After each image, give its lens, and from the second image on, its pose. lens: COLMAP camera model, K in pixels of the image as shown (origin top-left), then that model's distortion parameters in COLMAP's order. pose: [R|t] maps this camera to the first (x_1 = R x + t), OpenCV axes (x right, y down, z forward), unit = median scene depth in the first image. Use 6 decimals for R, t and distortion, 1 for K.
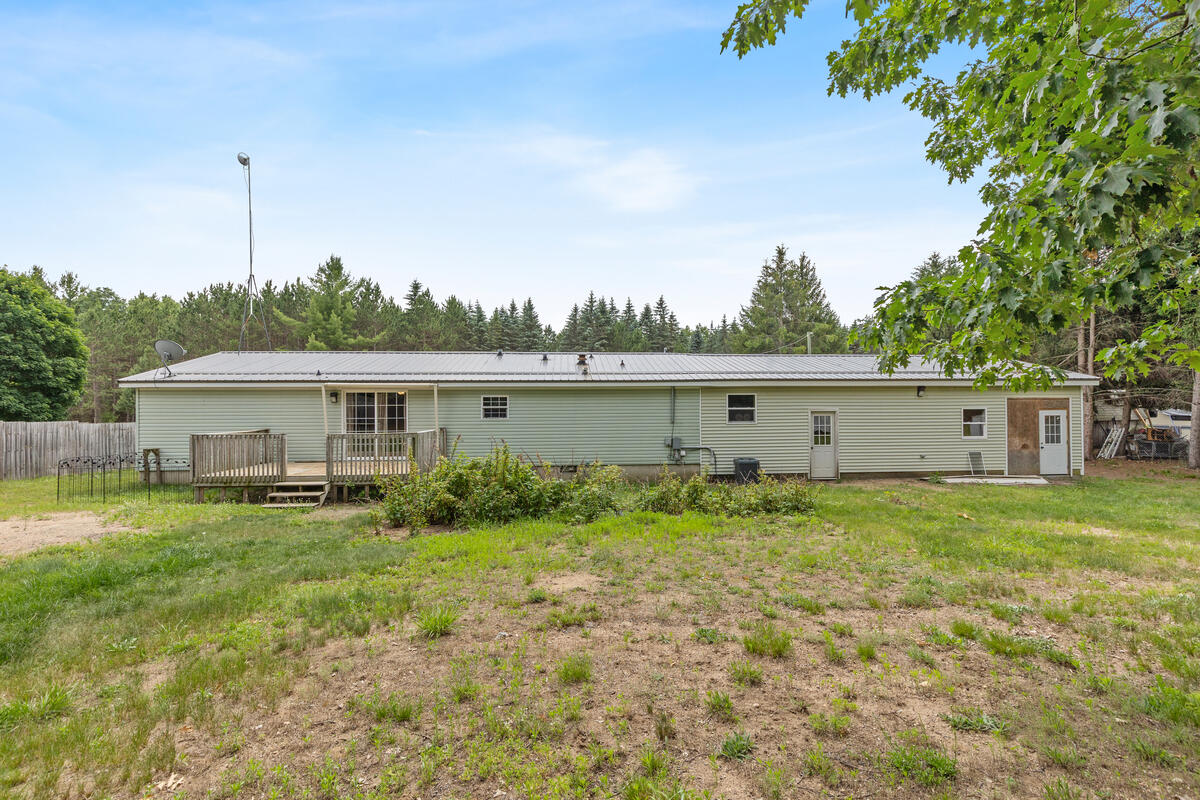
lens RADIAL K [[575.1, 0, 600.4], [0, 575.1, 416.2], [0, 0, 1]] dist [0.002787, 0.000525]
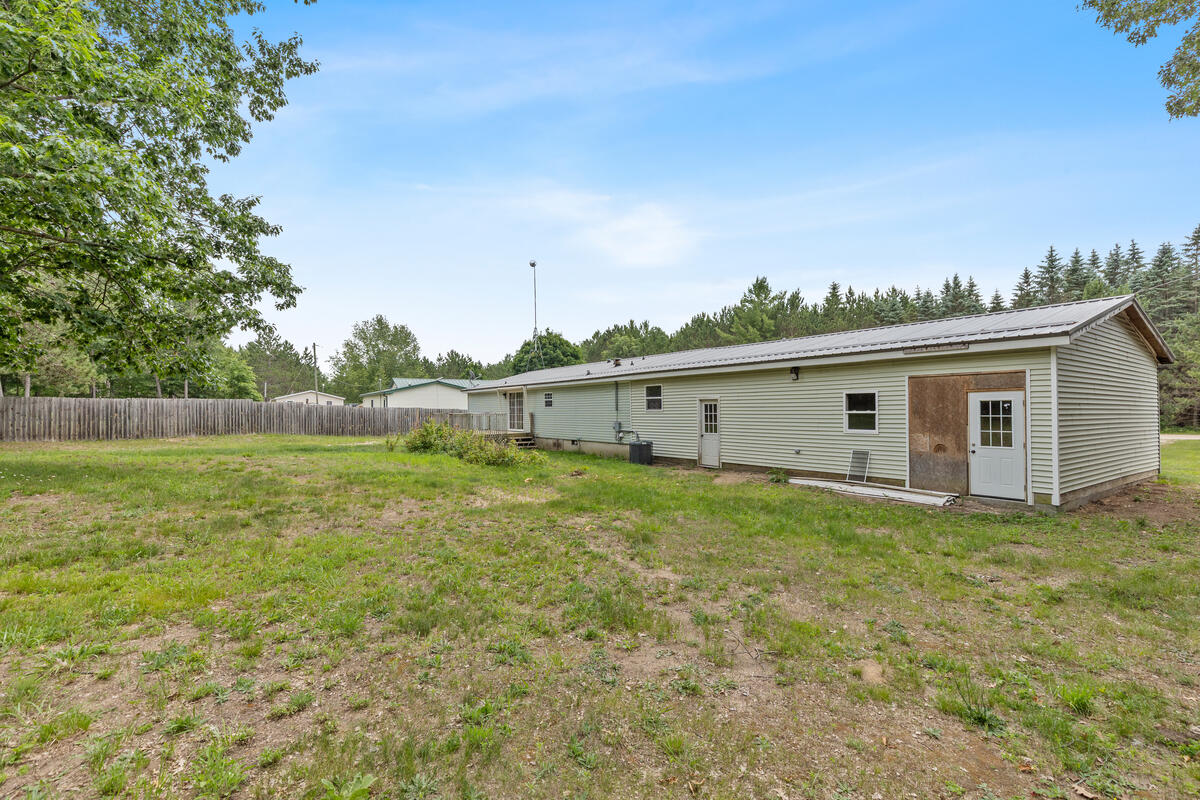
lens RADIAL K [[538.7, 0, 600.4], [0, 538.7, 408.3], [0, 0, 1]] dist [-0.011695, 0.000486]
pose [[0.509668, -0.000311, -0.860371, 1.066772], [0.000358, 1.000000, -0.000150, 0.007036], [0.860371, -0.000231, 0.509668, 0.352227]]
